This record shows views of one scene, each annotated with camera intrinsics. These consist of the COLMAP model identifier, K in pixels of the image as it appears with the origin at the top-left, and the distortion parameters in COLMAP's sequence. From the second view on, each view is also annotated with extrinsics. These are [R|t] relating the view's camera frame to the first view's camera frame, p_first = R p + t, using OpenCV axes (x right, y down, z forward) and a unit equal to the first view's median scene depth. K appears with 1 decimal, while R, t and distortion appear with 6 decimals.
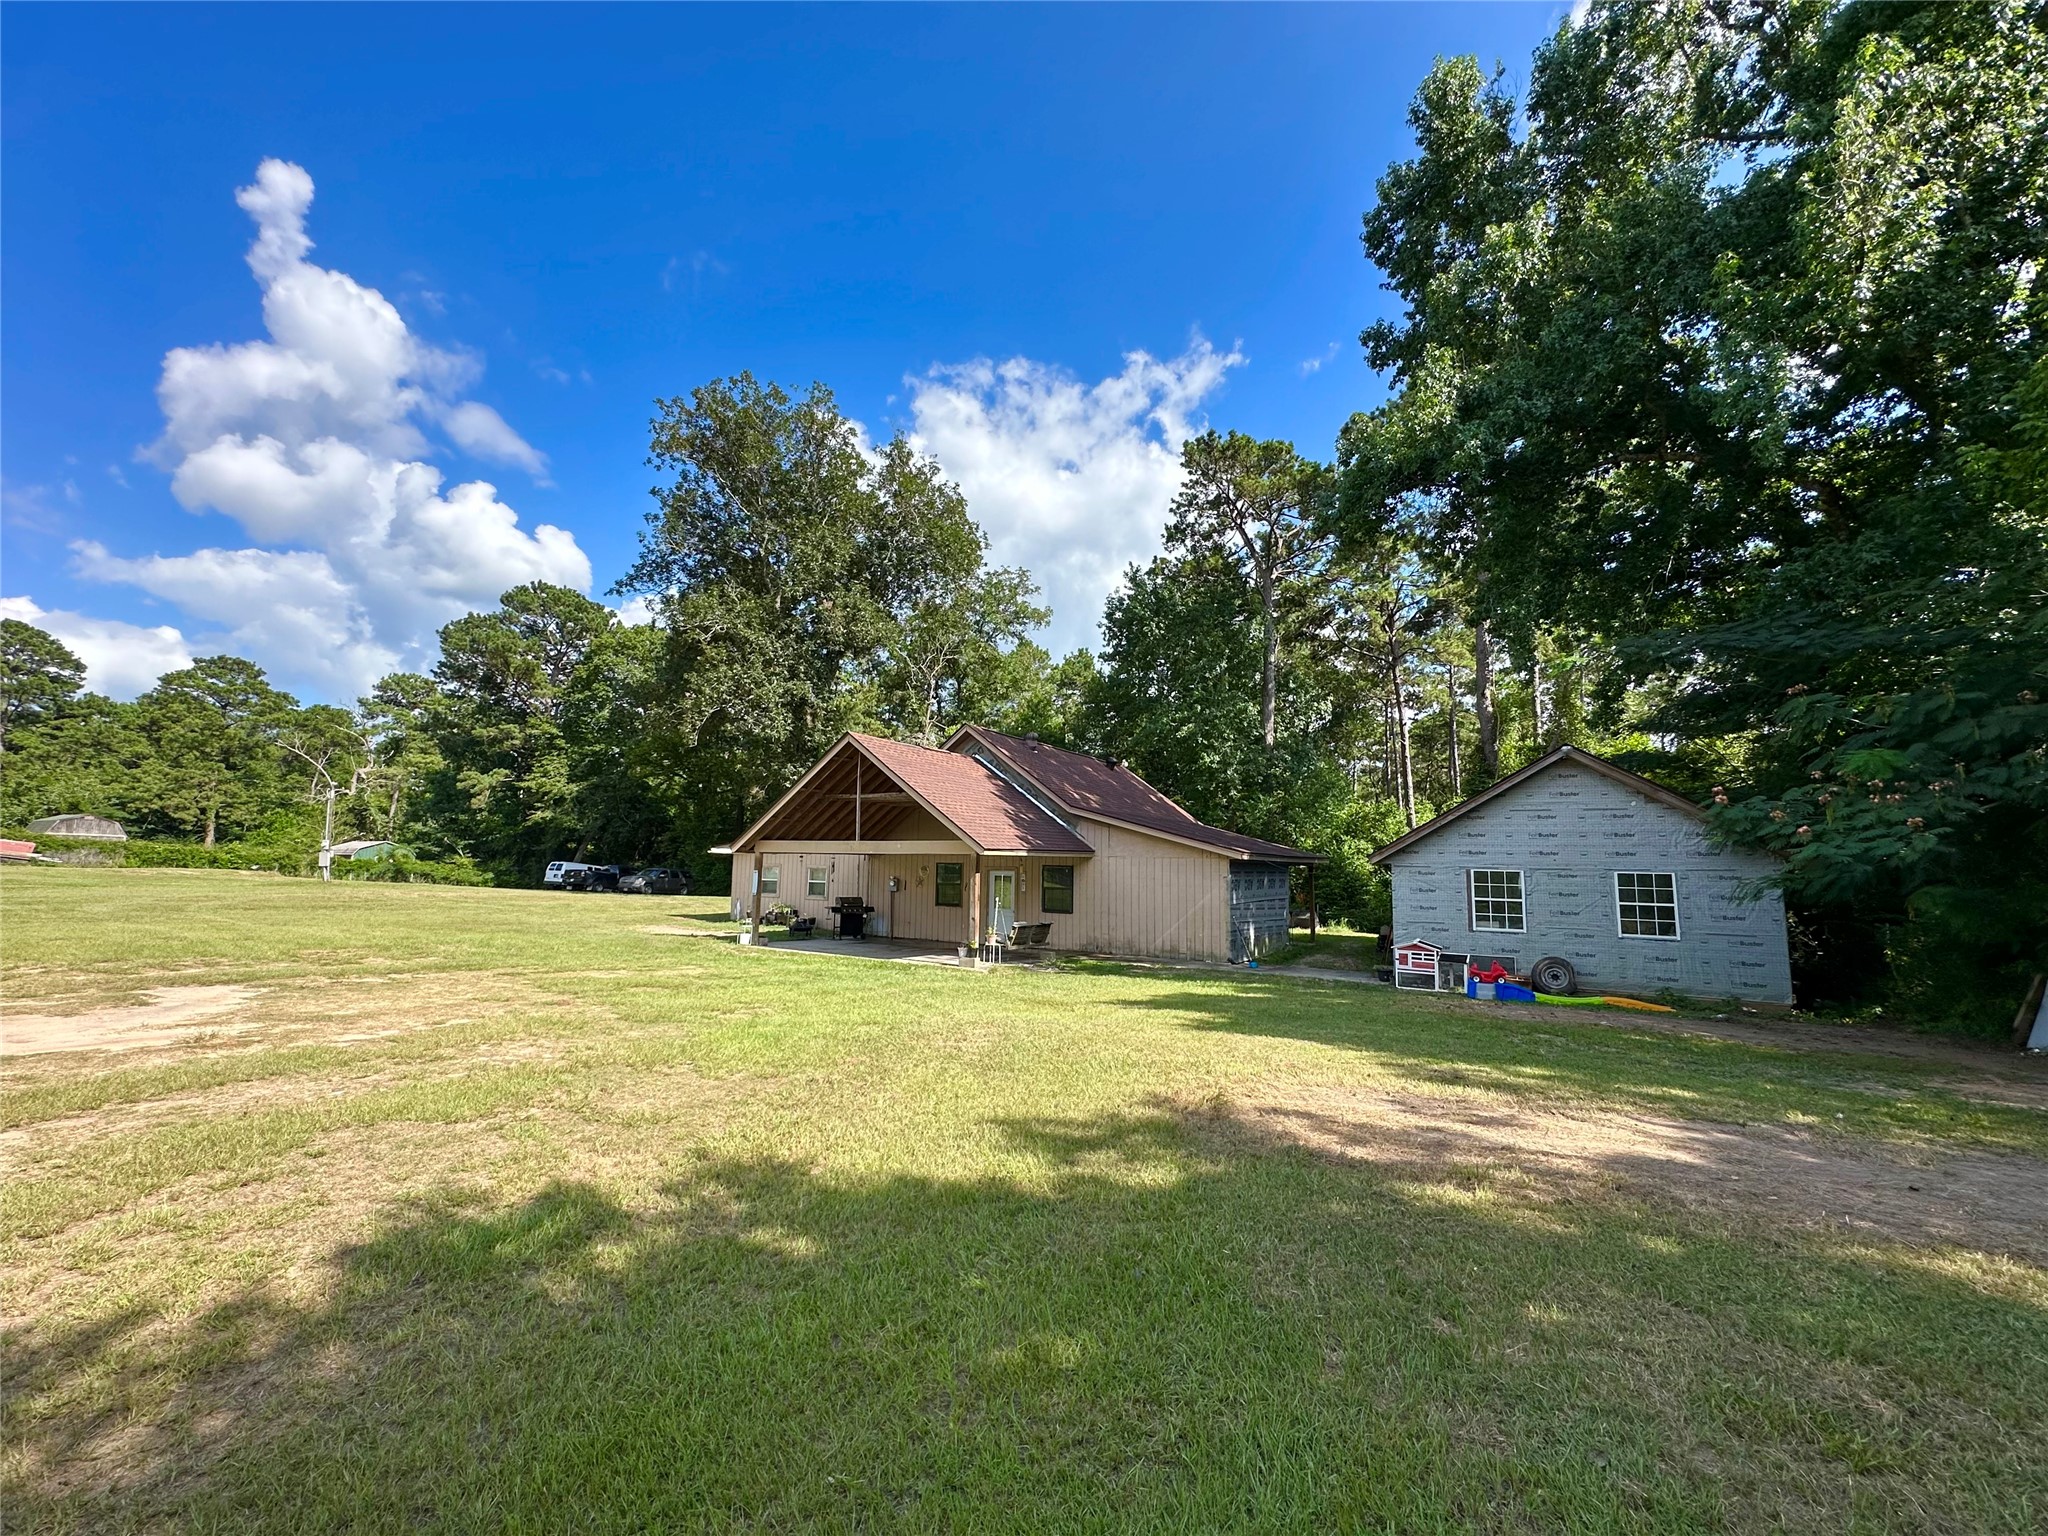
lens RADIAL K [[825.8, 0, 1021.8], [0, 825.8, 759.6], [0, 0, 1]] dist [-0.002117, 0.000306]
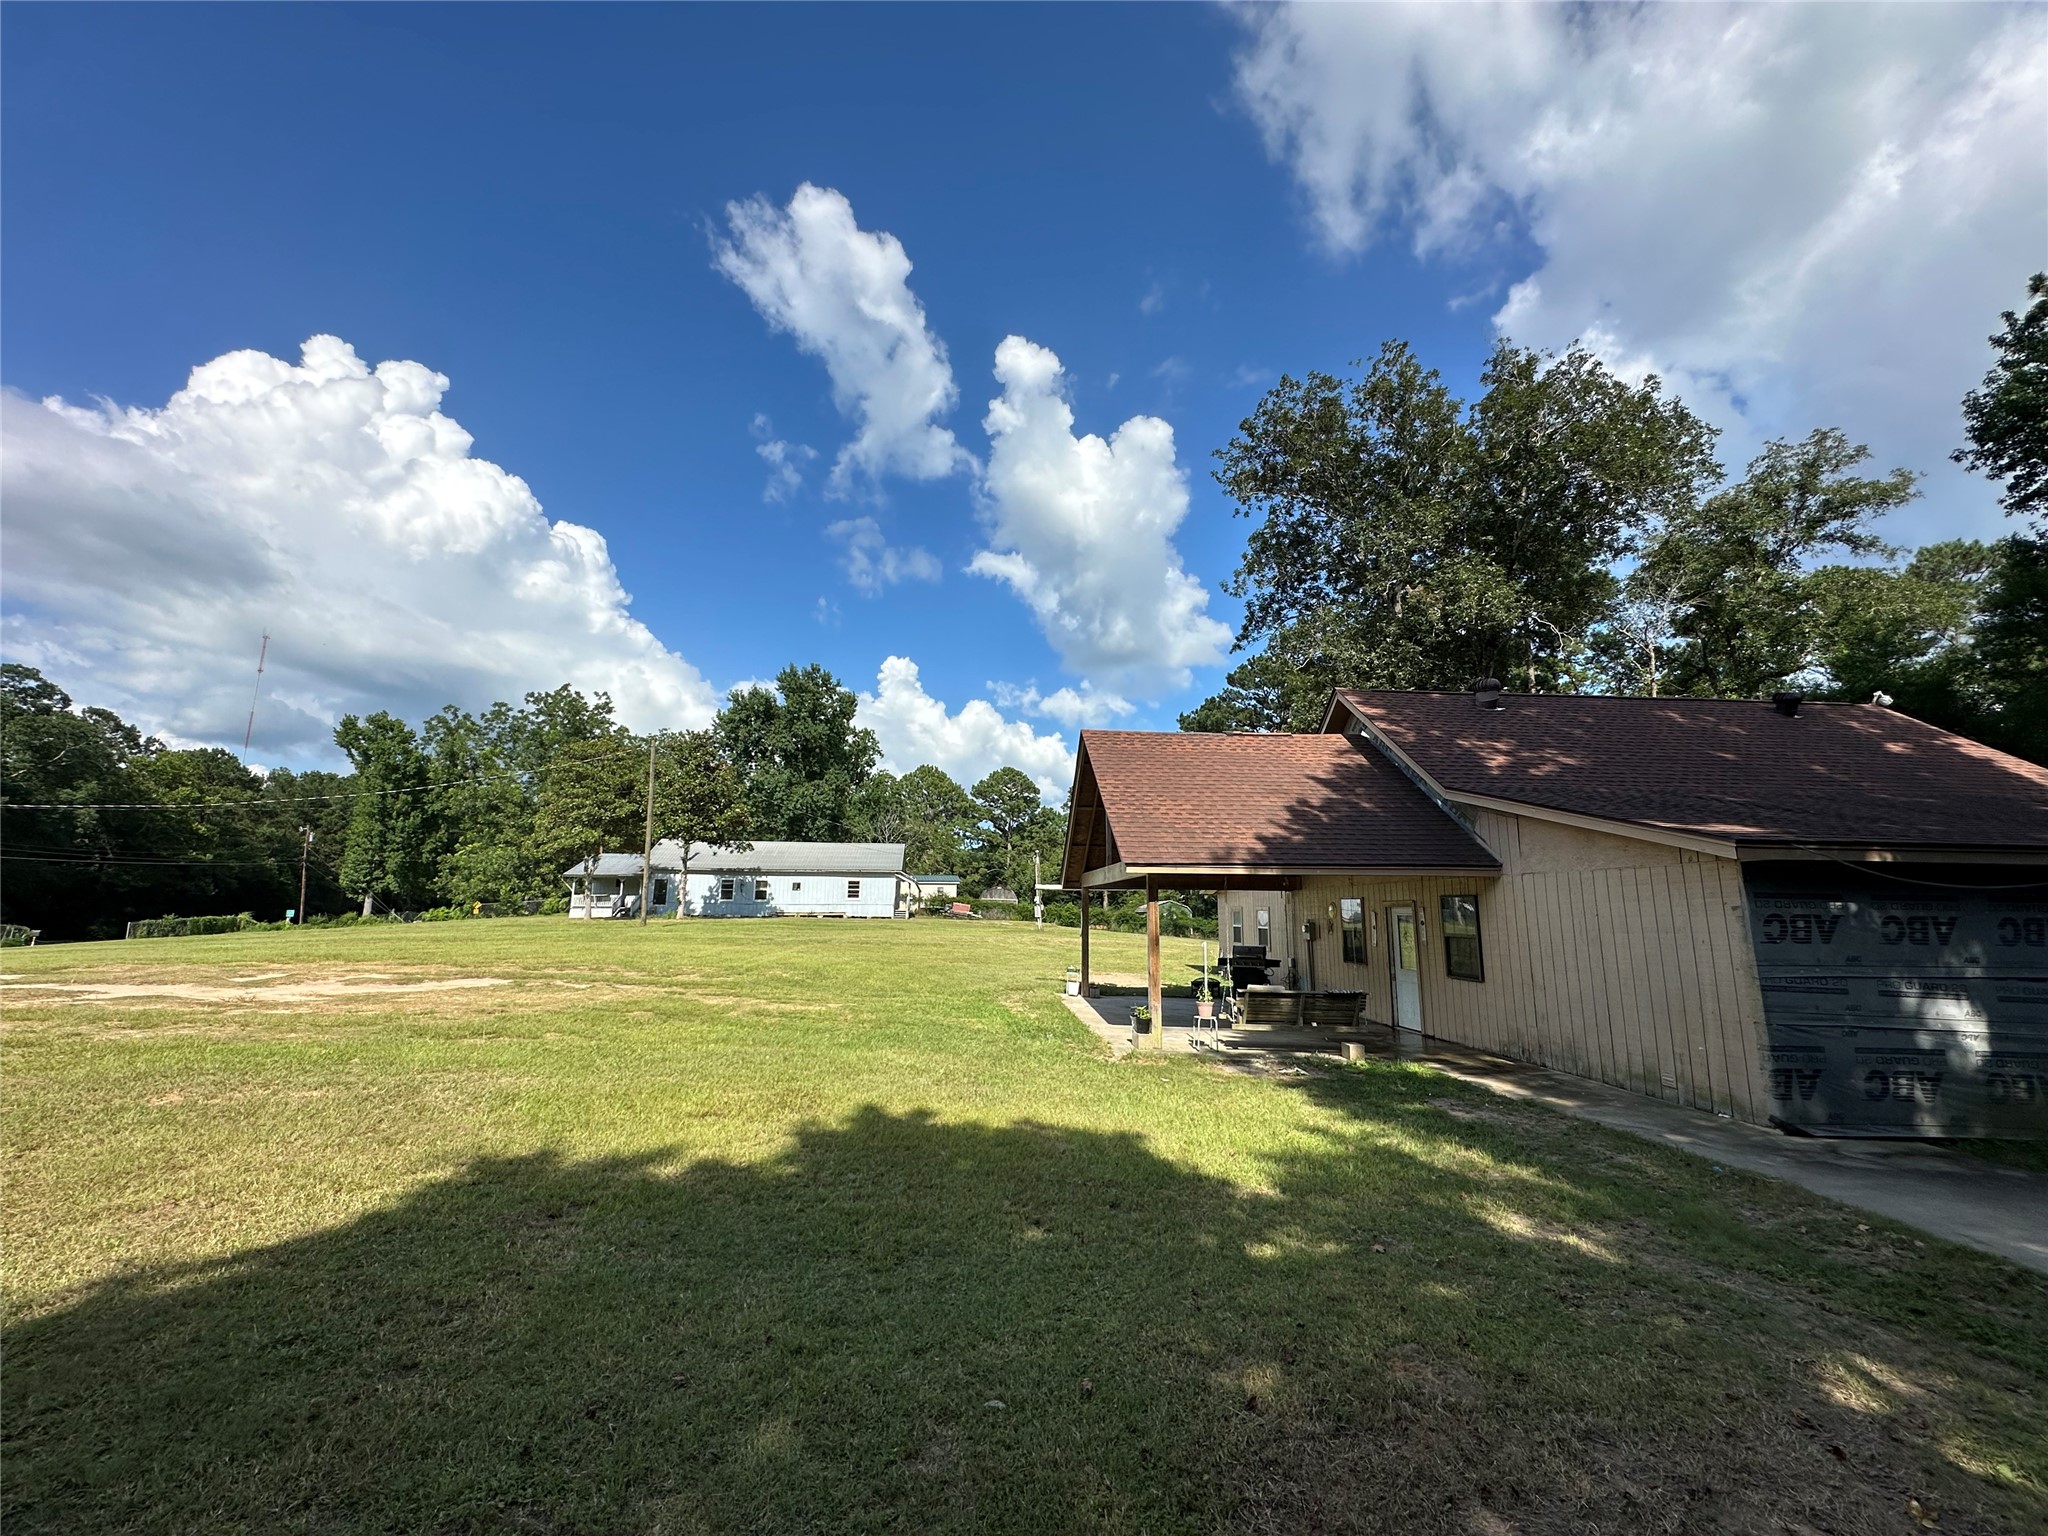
lens RADIAL K [[821.7, 0, 1022.8], [0, 821.7, 762.1], [0, 0, 1]] dist [-0.001347, 0.000466]
pose [[0.559346, -0.158796, -0.813582, 0.176537], [0.100630, 0.987229, -0.123504, 0.039446], [0.822803, -0.012790, 0.568182, 0.220301]]
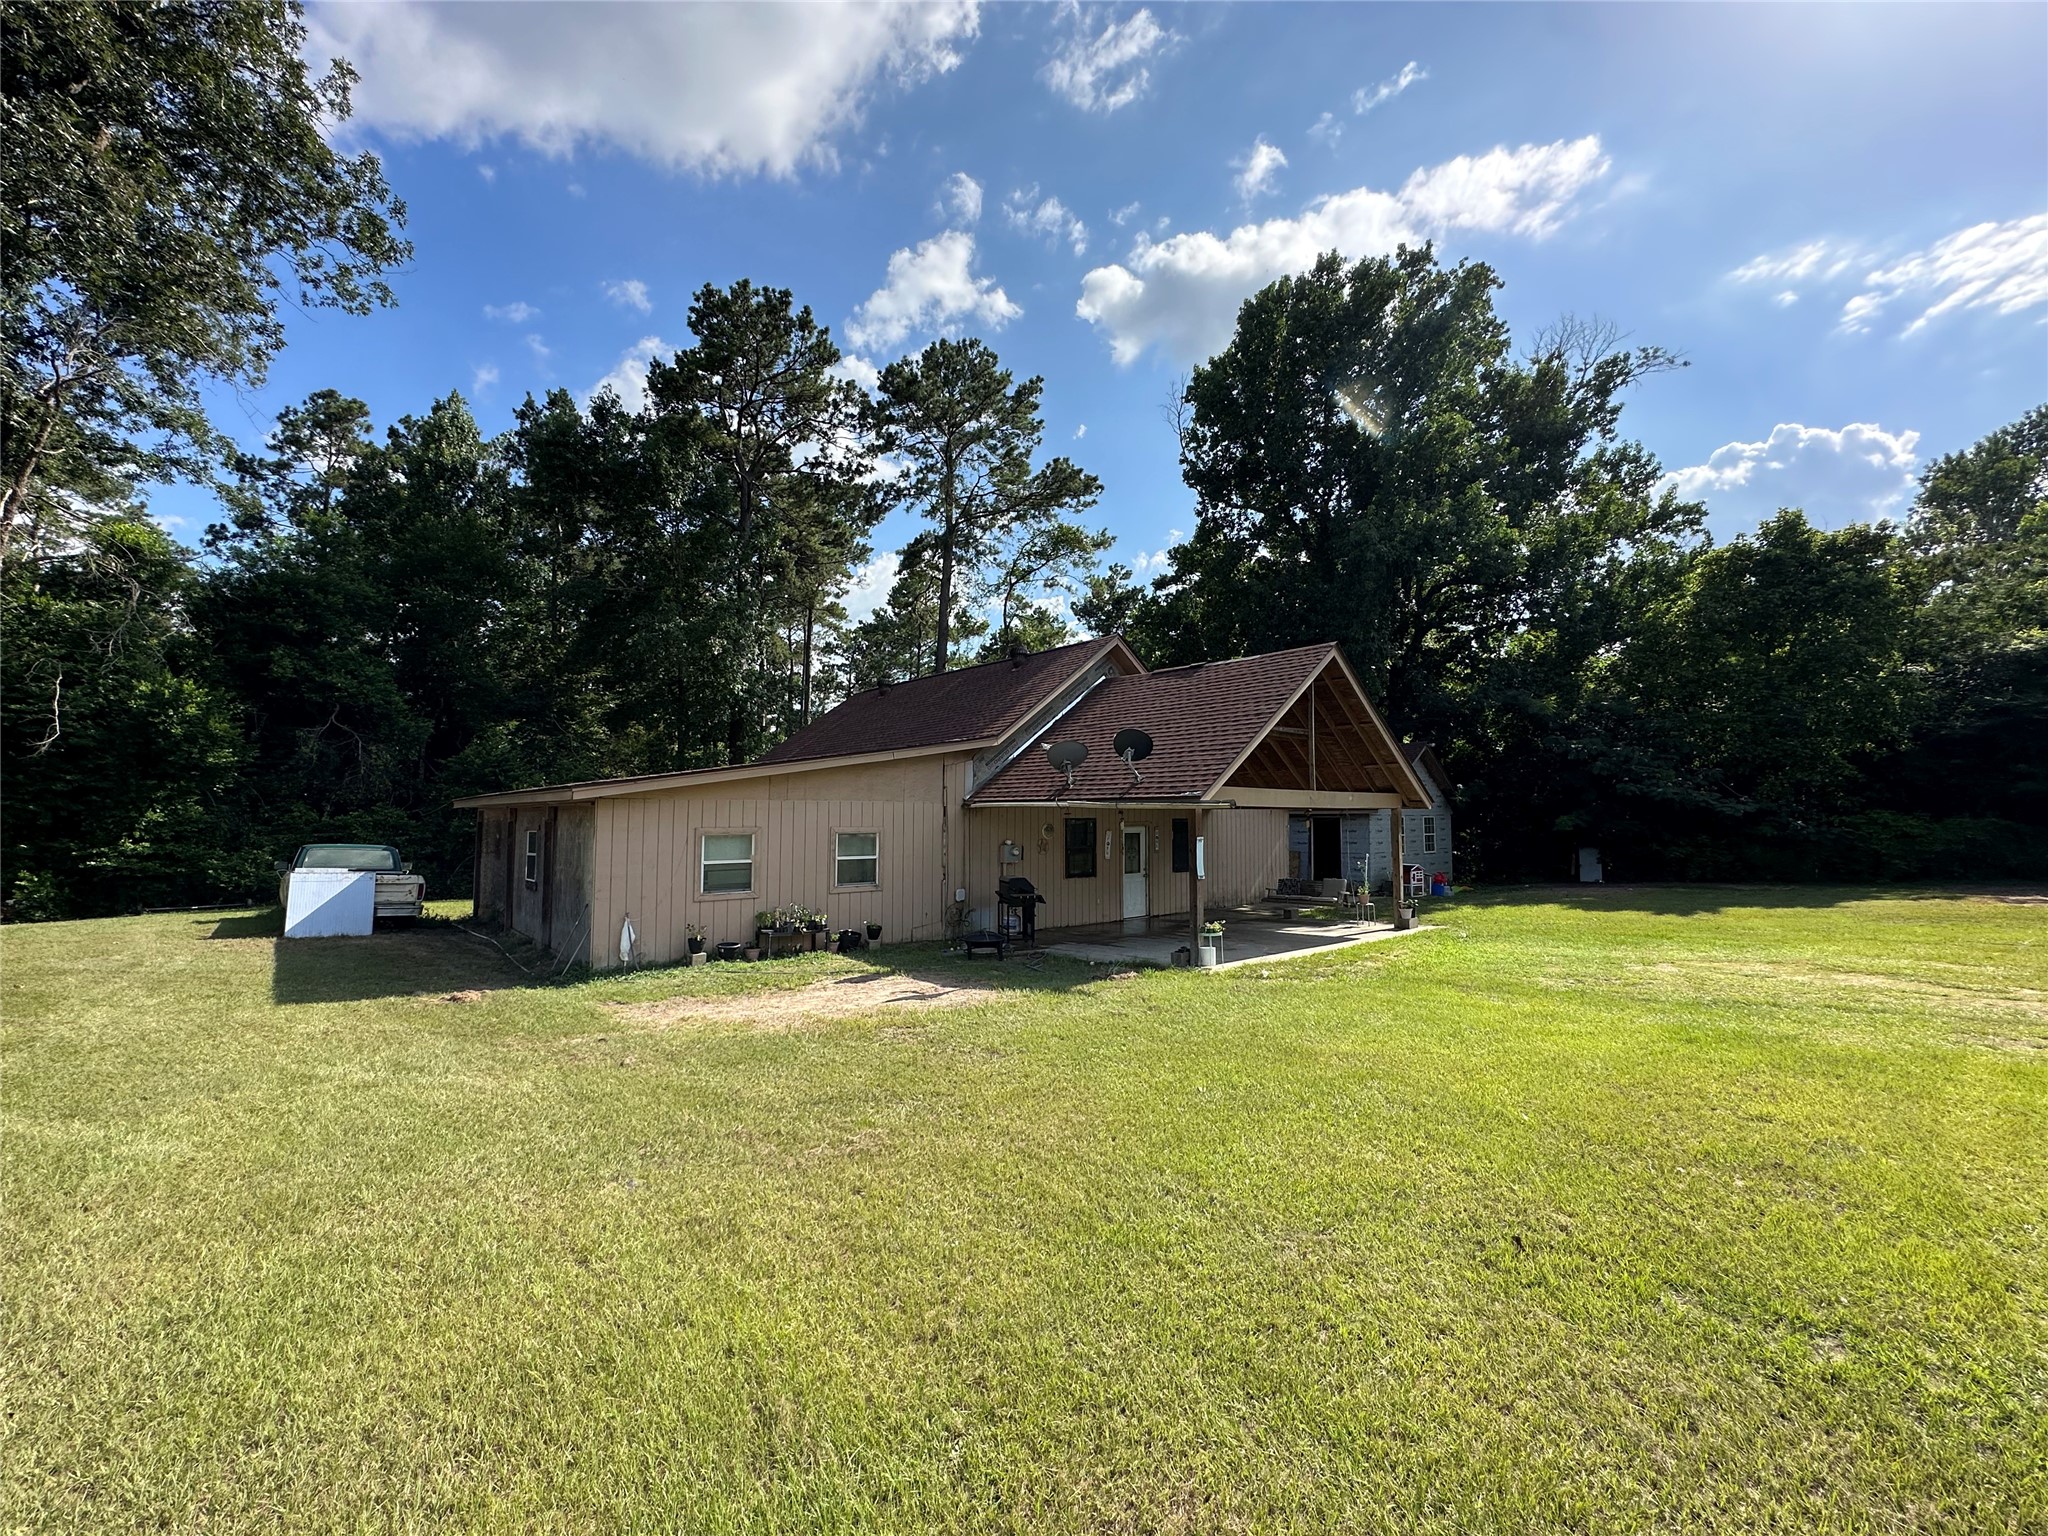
lens RADIAL K [[821.7, 0, 1022.8], [0, 821.7, 762.1], [0, 0, 1]] dist [-0.001347, 0.000466]
pose [[0.324616, 0.046508, 0.944702, -0.431782], [-0.114141, 0.993417, -0.009686, 0.048385], [-0.938934, -0.104685, 0.327788, 0.445524]]
